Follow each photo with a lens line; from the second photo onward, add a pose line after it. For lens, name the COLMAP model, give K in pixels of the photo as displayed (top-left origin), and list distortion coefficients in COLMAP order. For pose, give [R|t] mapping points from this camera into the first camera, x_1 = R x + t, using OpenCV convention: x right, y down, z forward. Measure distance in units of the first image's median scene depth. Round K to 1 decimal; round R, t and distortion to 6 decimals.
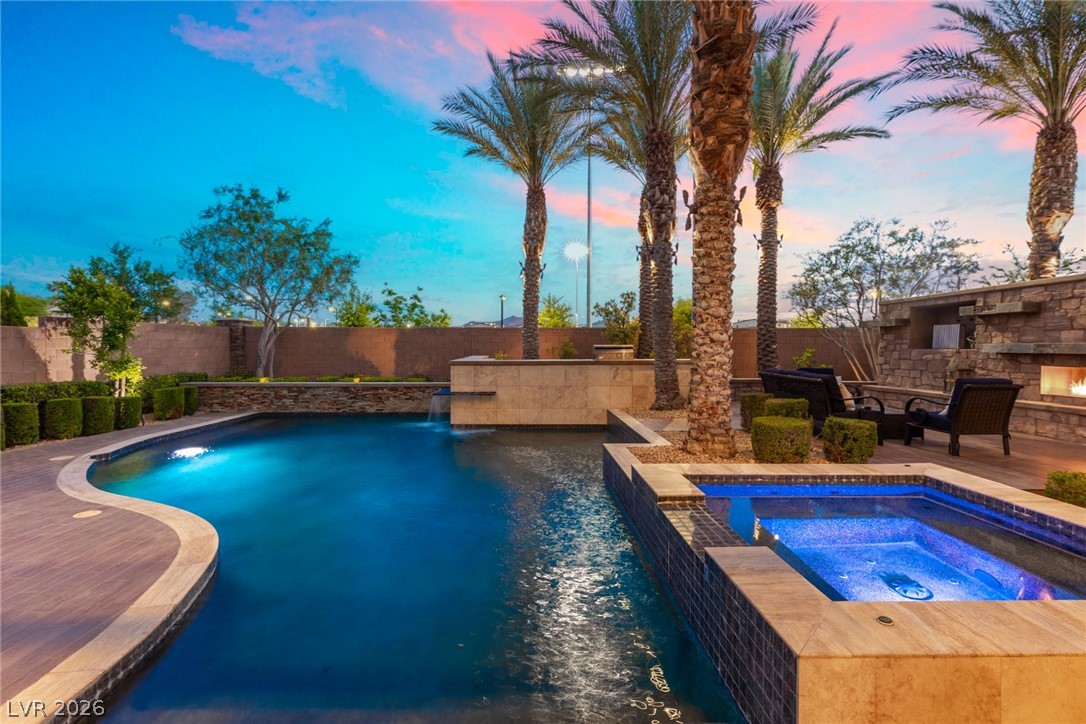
lens RADIAL K [[486.3, 0, 541.2], [0, 486.3, 357.4], [0, 0, 1]] dist [0.002739, -0.000610]
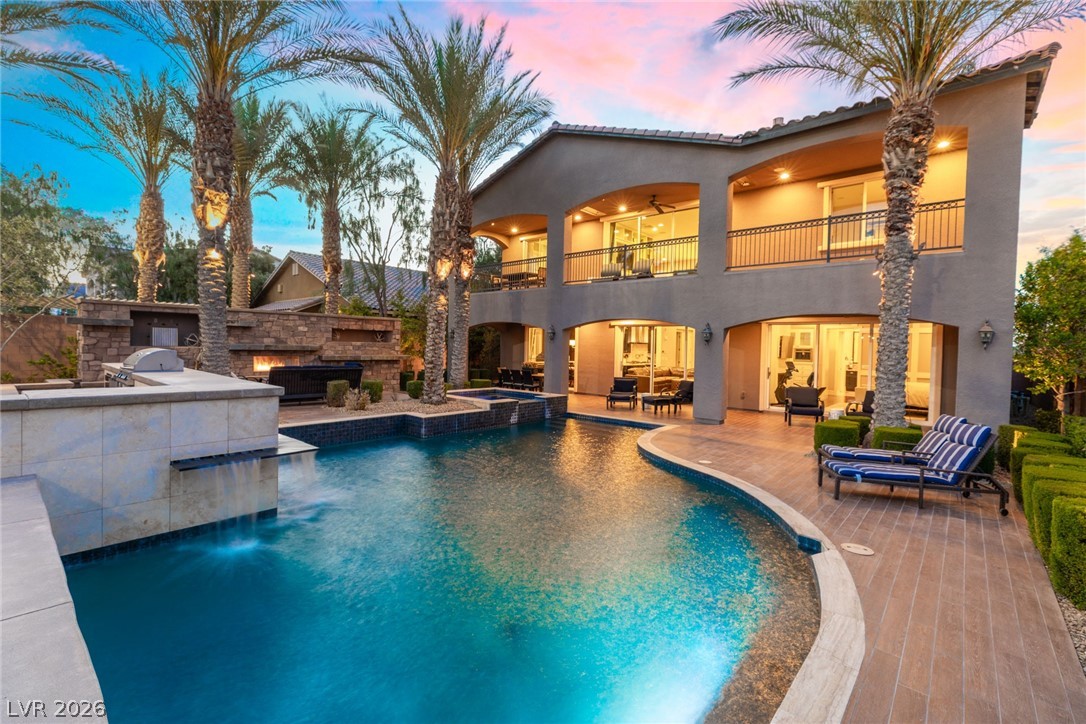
lens RADIAL K [[486.3, 0, 541.2], [0, 486.3, 357.4], [0, 0, 1]] dist [0.002739, -0.000610]
pose [[-0.734971, -0.037082, 0.677084, -0.749266], [-0.010968, 0.999023, 0.042807, -0.051354], [-0.678010, 0.024036, -0.734660, 1.194467]]
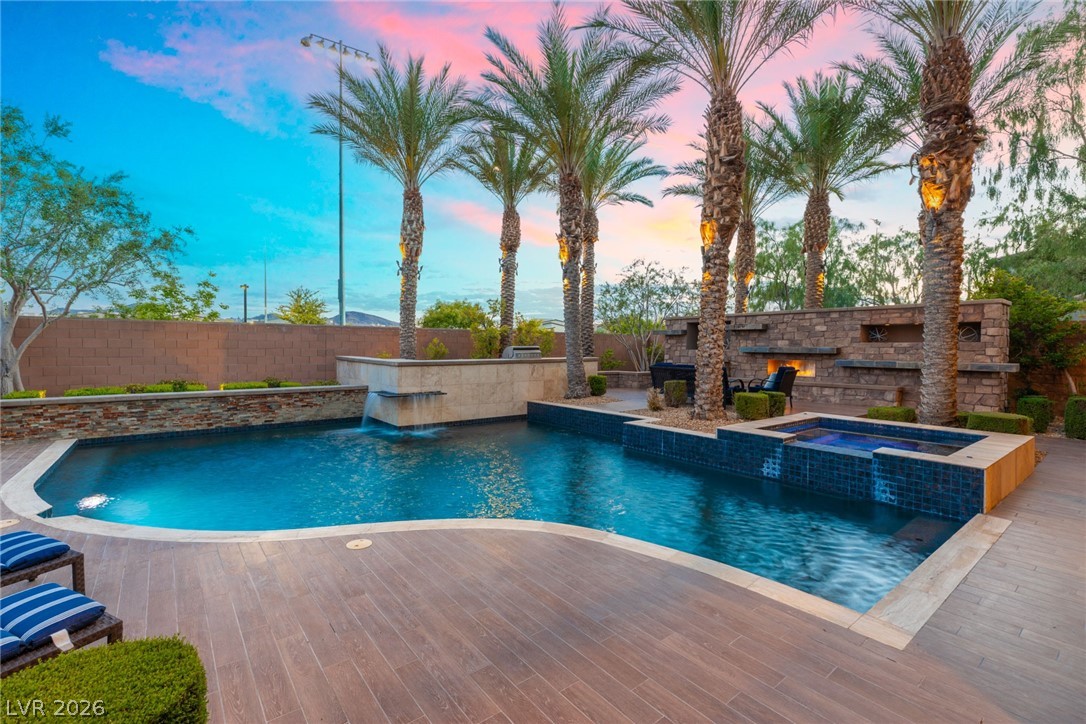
lens RADIAL K [[477.6, 0, 538.7], [0, 477.6, 357.3], [0, 0, 1]] dist [0.003112, 0.000068]
pose [[0.803106, -0.009675, 0.595758, -0.531196], [0.007456, 0.999953, 0.006189, -0.005924], [-0.595789, -0.000528, 0.803140, 0.059220]]
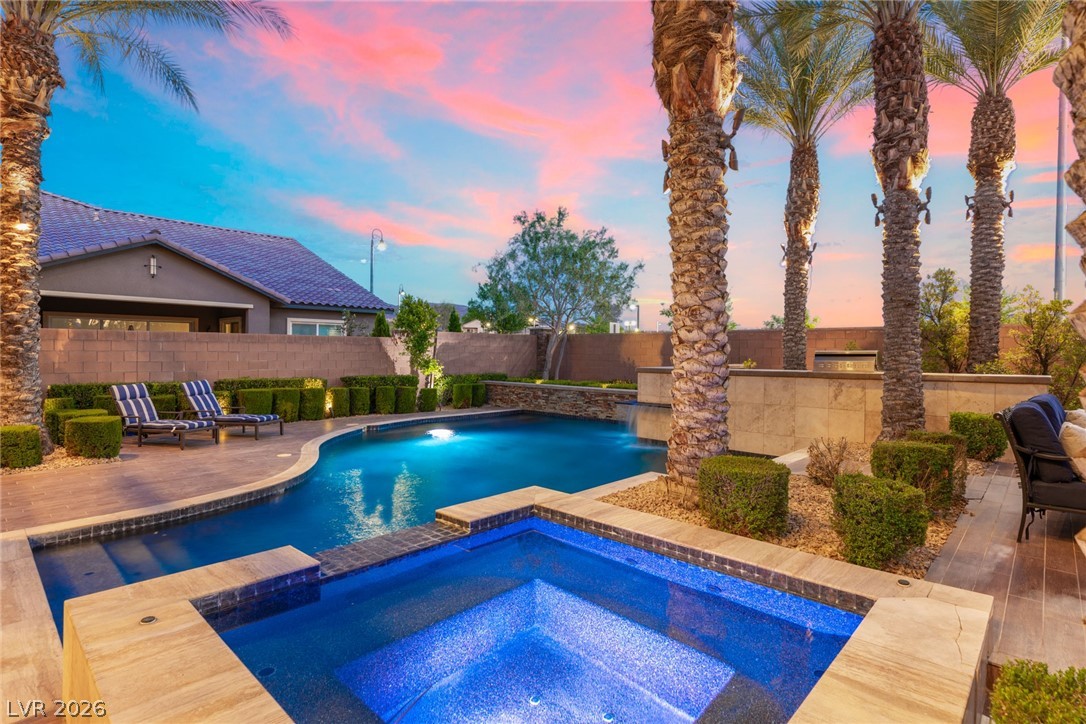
lens RADIAL K [[541.2, 0, 544.2], [0, 541.2, 357.5], [0, 0, 1]] dist [-0.002013, -0.000370]
pose [[0.714360, 0.011022, -0.699692, 0.397378], [-0.023355, 0.999694, -0.008097, 0.000634], [0.699389, 0.022126, 0.714399, 0.150934]]
